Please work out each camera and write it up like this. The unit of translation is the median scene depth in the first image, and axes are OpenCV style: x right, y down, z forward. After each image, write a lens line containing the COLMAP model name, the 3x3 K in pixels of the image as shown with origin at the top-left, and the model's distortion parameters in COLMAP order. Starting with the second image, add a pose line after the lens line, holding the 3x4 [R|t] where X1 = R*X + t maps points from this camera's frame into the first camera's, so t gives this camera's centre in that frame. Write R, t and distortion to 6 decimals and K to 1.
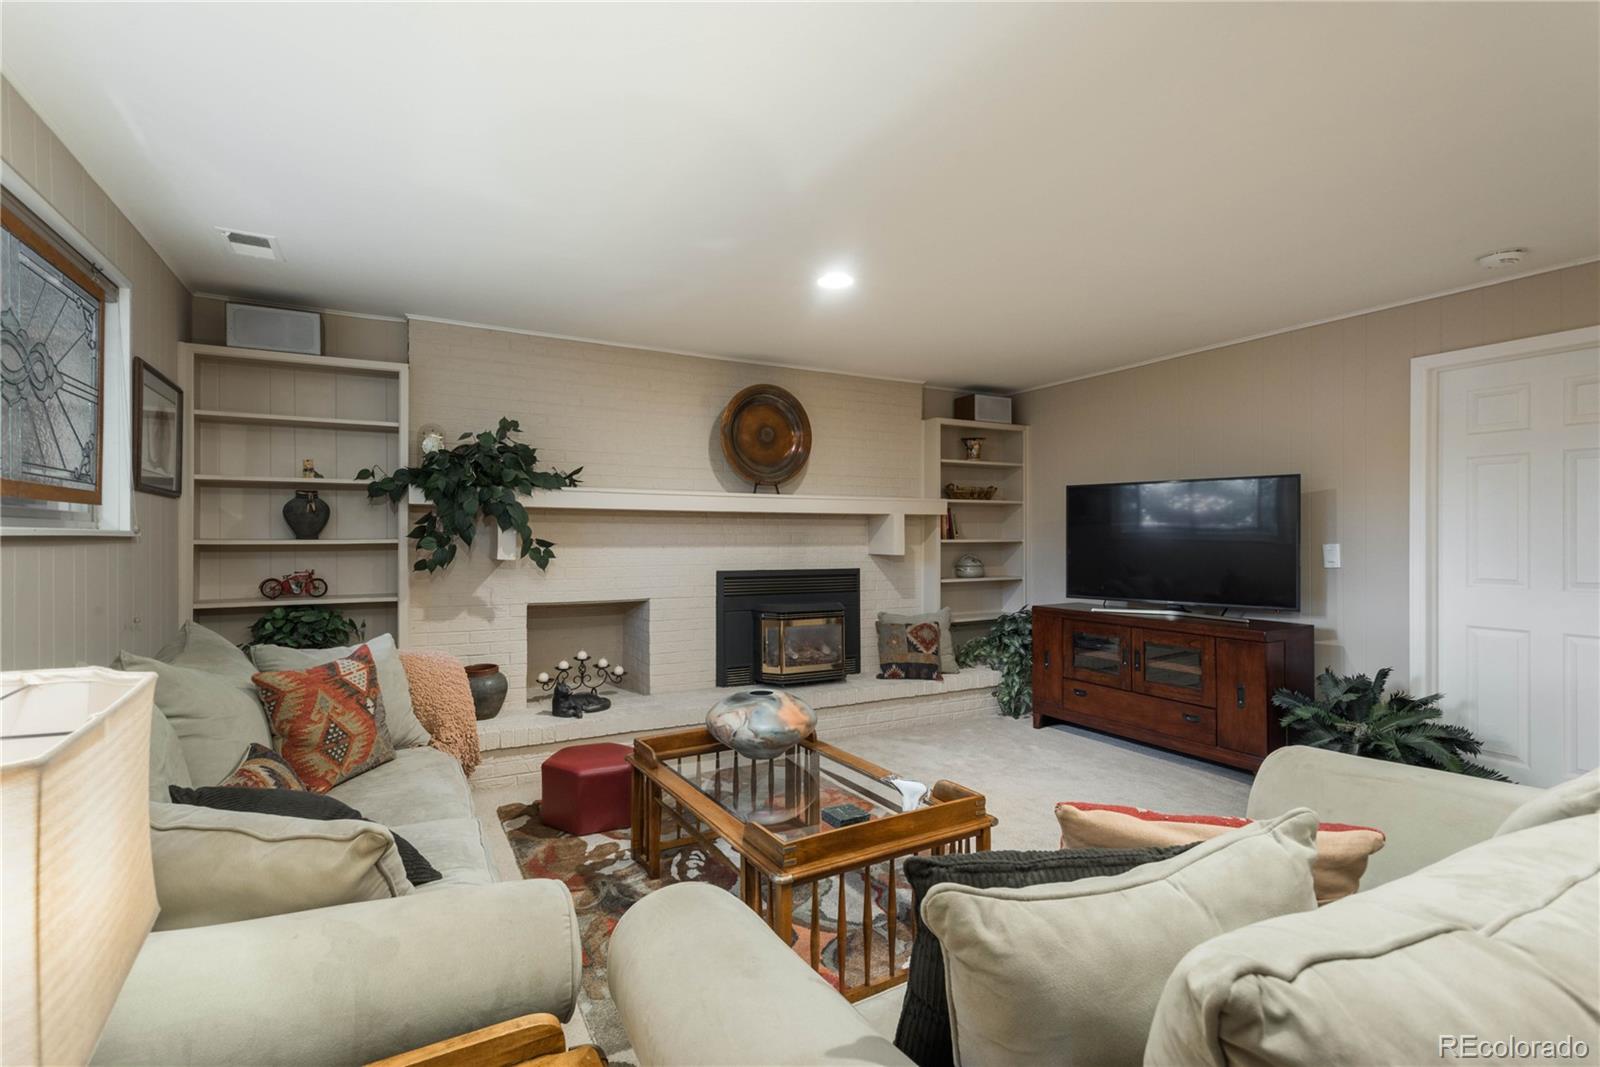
lens RADIAL K [[750.1, 0, 783.5], [0, 750.1, 539.6], [0, 0, 1]] dist [0.004183, -0.000607]
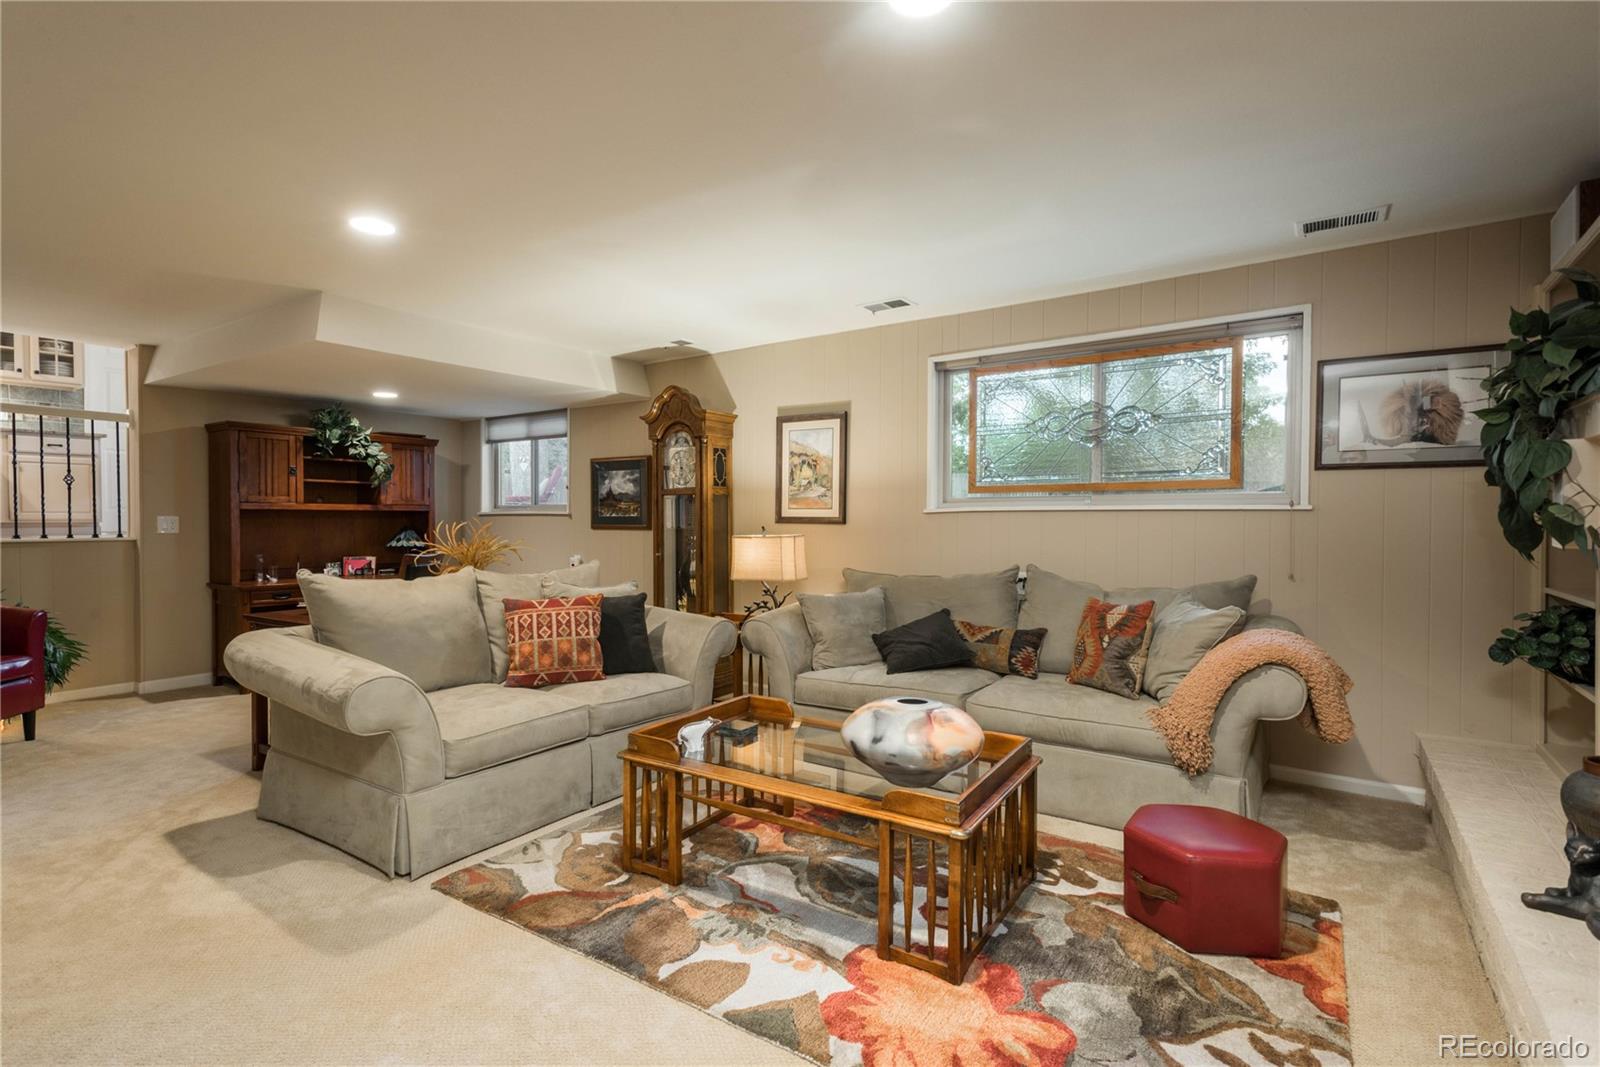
lens RADIAL K [[750.1, 0, 783.5], [0, 750.1, 539.6], [0, 0, 1]] dist [0.004183, -0.000607]
pose [[-0.888340, 0.011669, -0.459039, 0.288469], [-0.002619, 0.999532, 0.030477, 0.006675], [0.459179, 0.028276, -0.887893, 1.036343]]
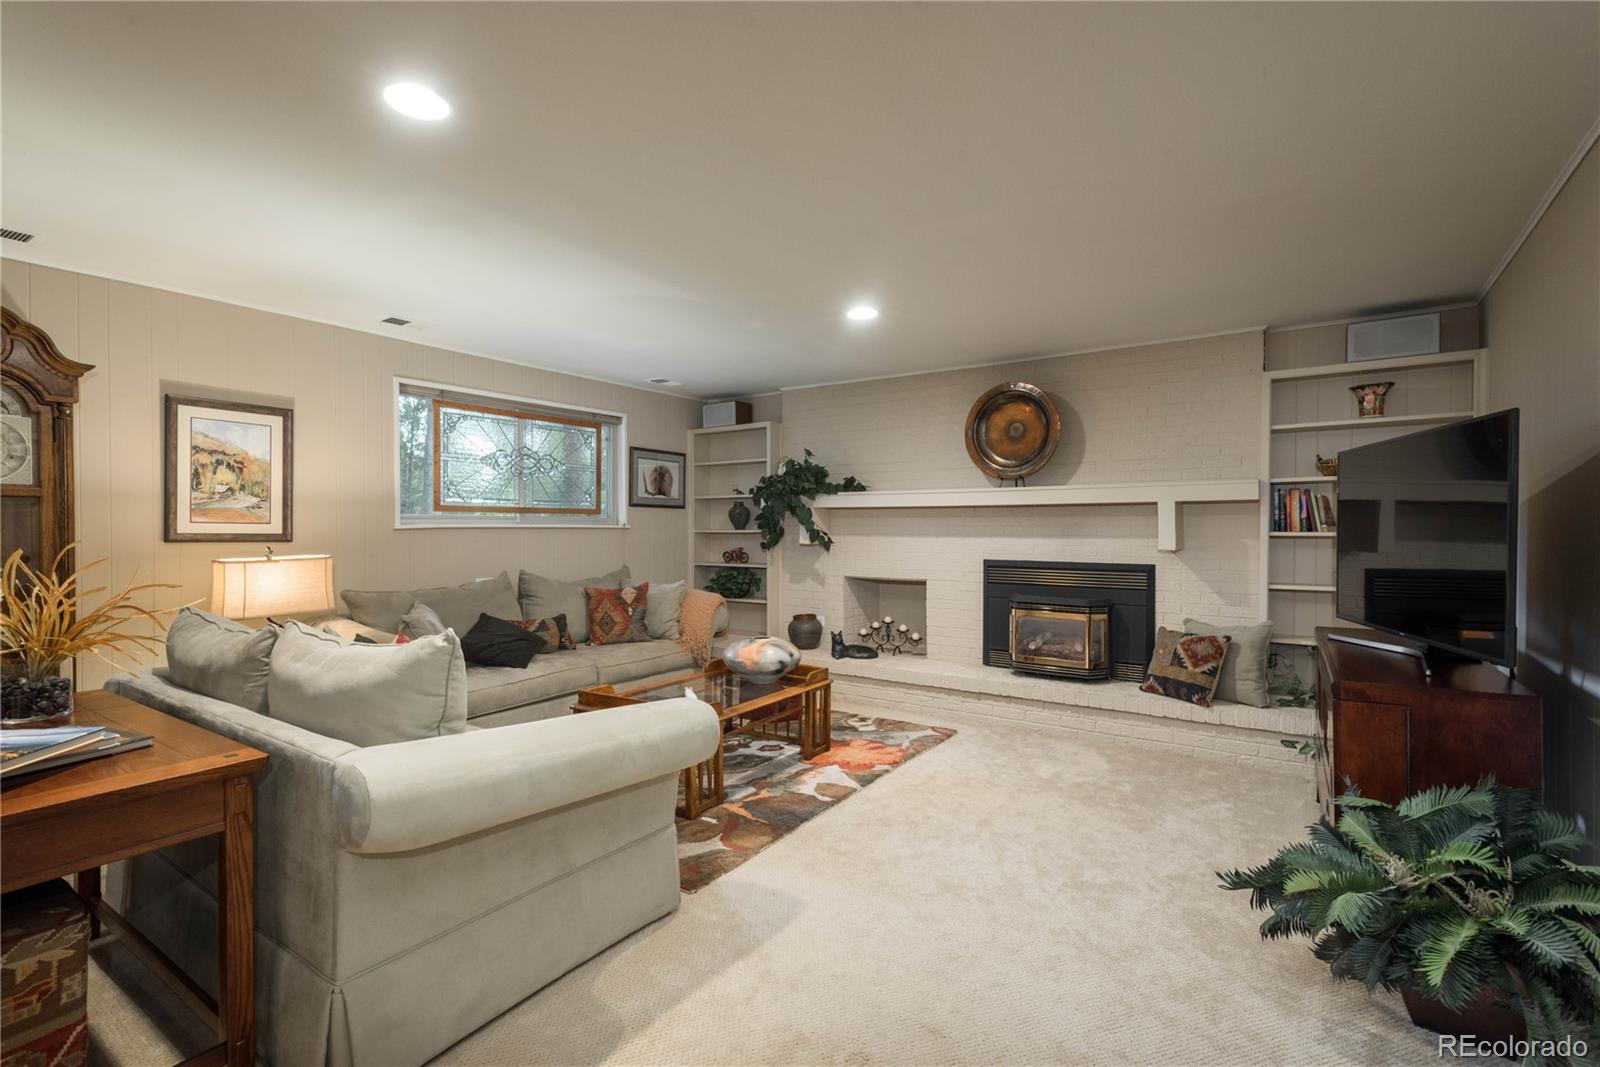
lens RADIAL K [[750.1, 0, 783.5], [0, 750.1, 539.6], [0, 0, 1]] dist [0.004183, -0.000607]
pose [[0.442577, 0.012880, -0.896638, 0.800827], [-0.004410, 0.999916, 0.012187, 0.000649], [0.896720, -0.001439, 0.442596, 0.260948]]
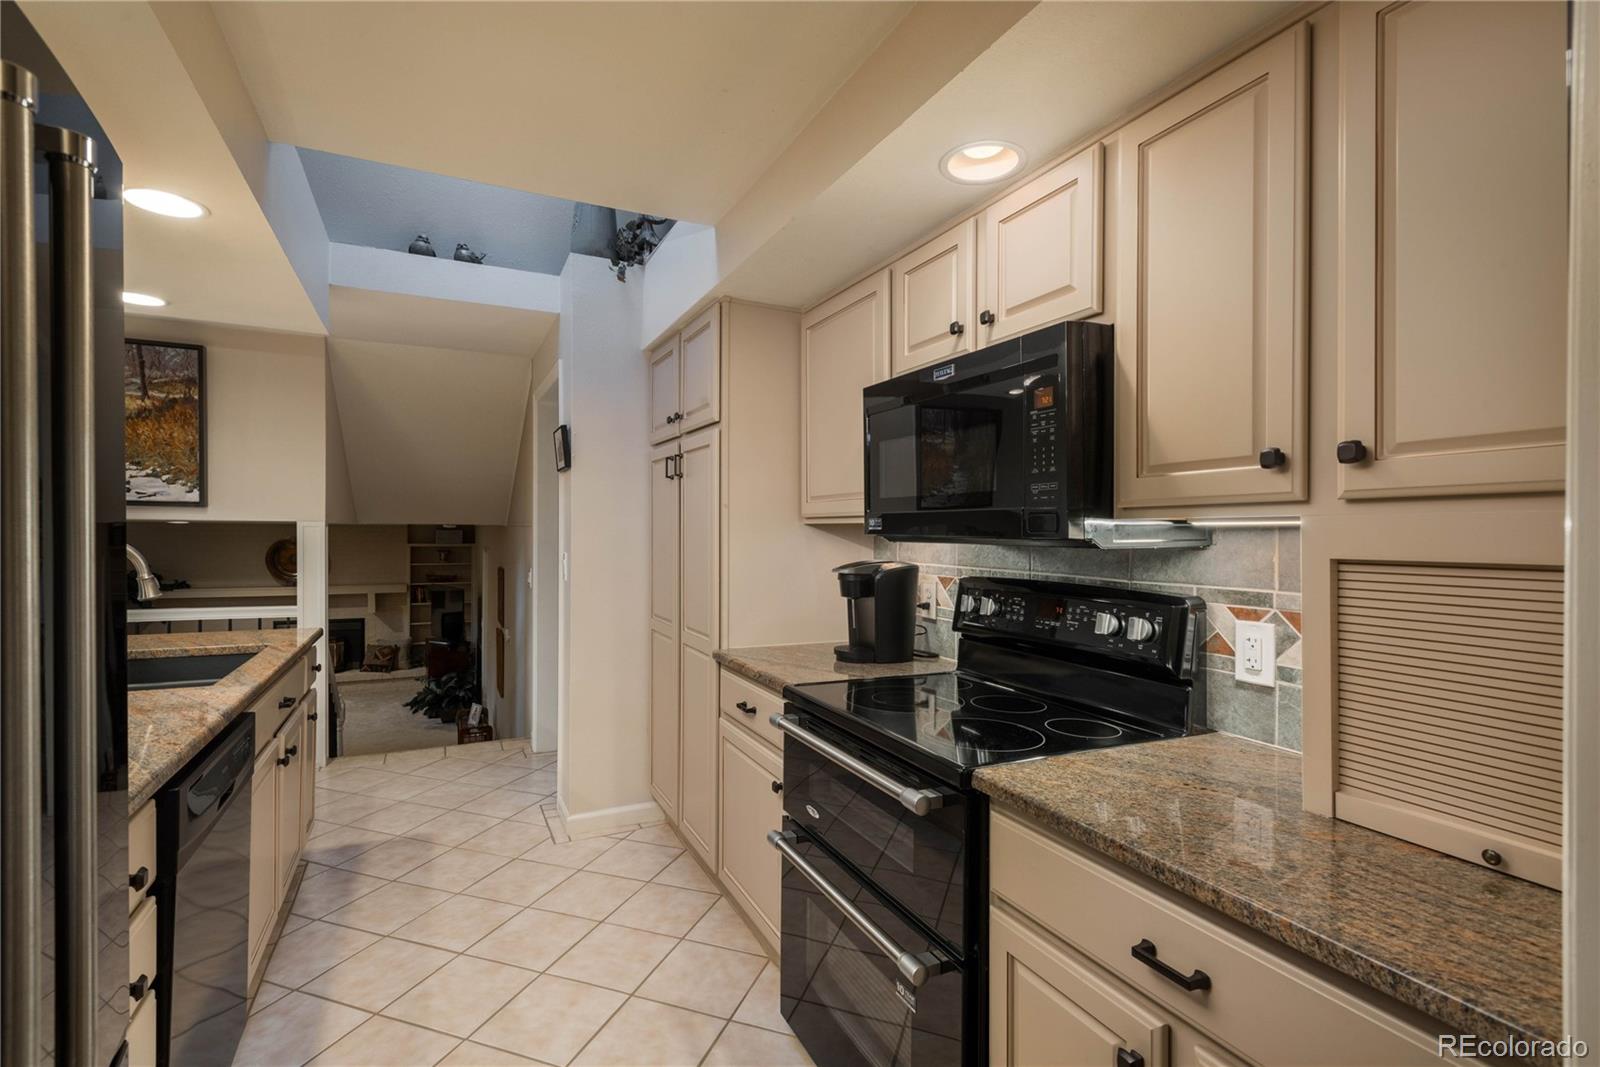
lens RADIAL K [[728.3, 0, 800.0], [0, 728.3, 533.5], [0, 0, 1]] dist [0.000347, -0.000166]
pose [[0.999490, 0.007740, -0.030971, 1.582252], [-0.008065, 0.999914, -0.010380, -0.214895], [0.030888, 0.010624, 0.999466, -1.137604]]
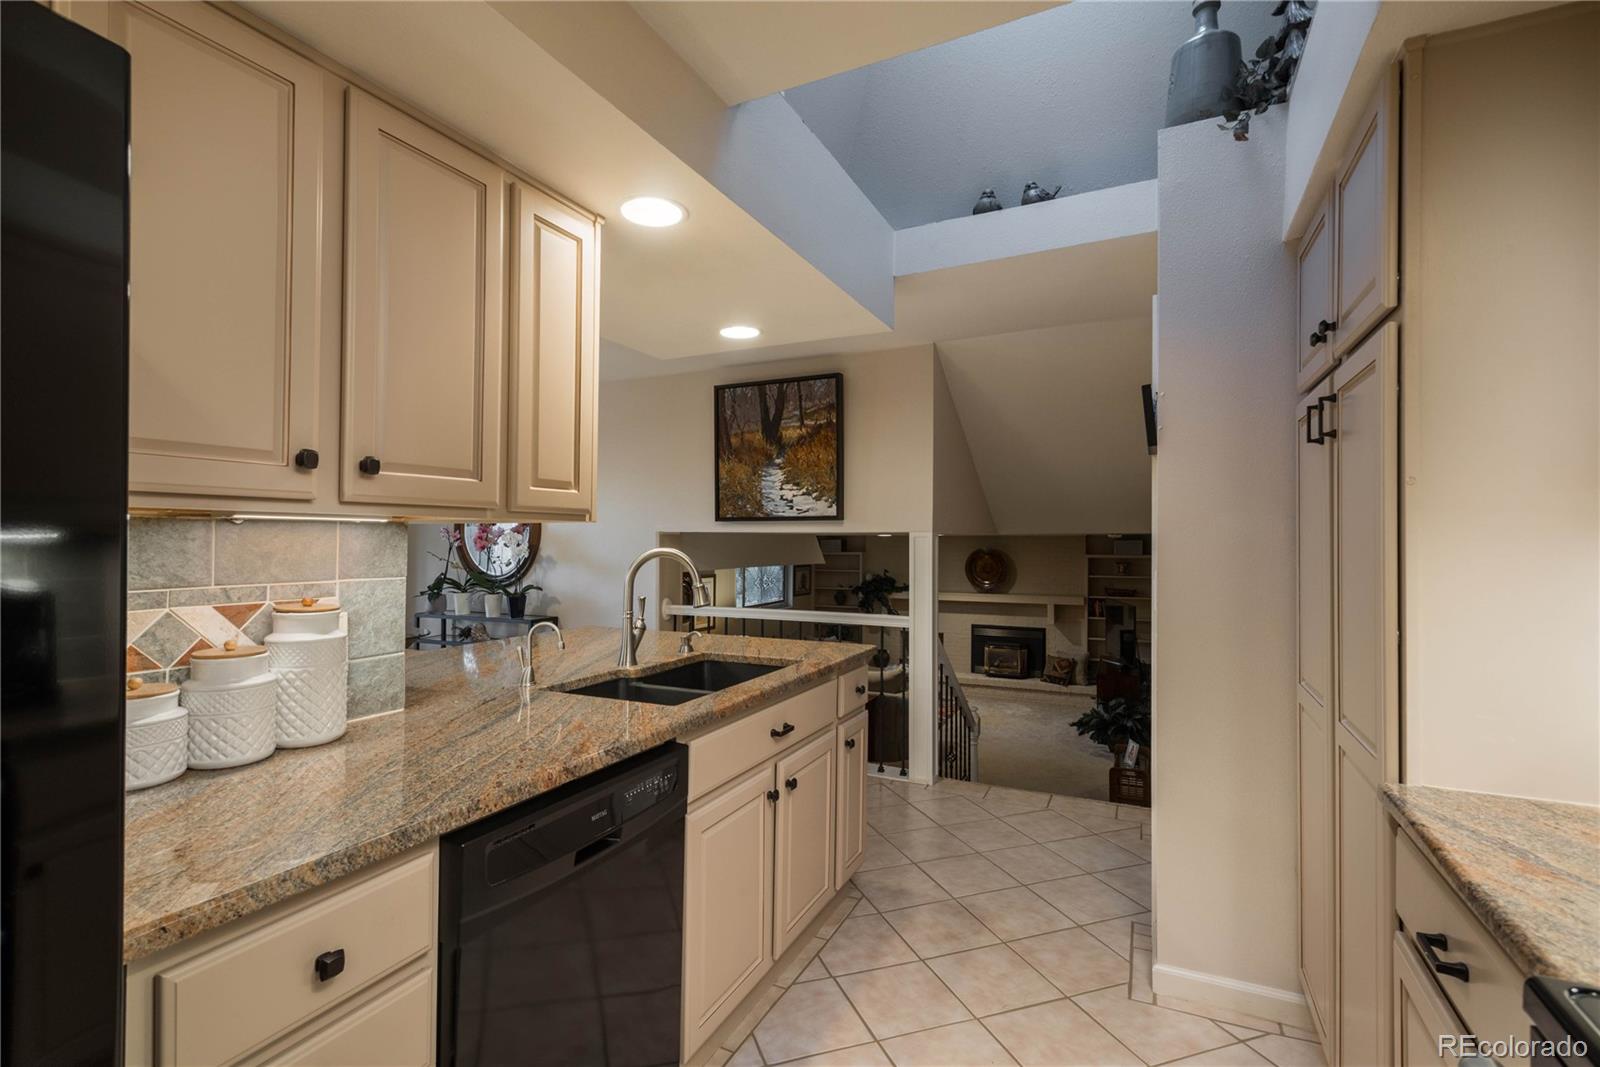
lens RADIAL K [[745.2, 0, 800.5], [0, 745.2, 540.0], [0, 0, 1]] dist [0.009919, -0.000115]
pose [[0.590240, -0.001106, -0.807227, 1.596598], [-0.008867, 0.999930, -0.007854, -0.215966], [0.807179, 0.011793, 0.590189, -0.910116]]
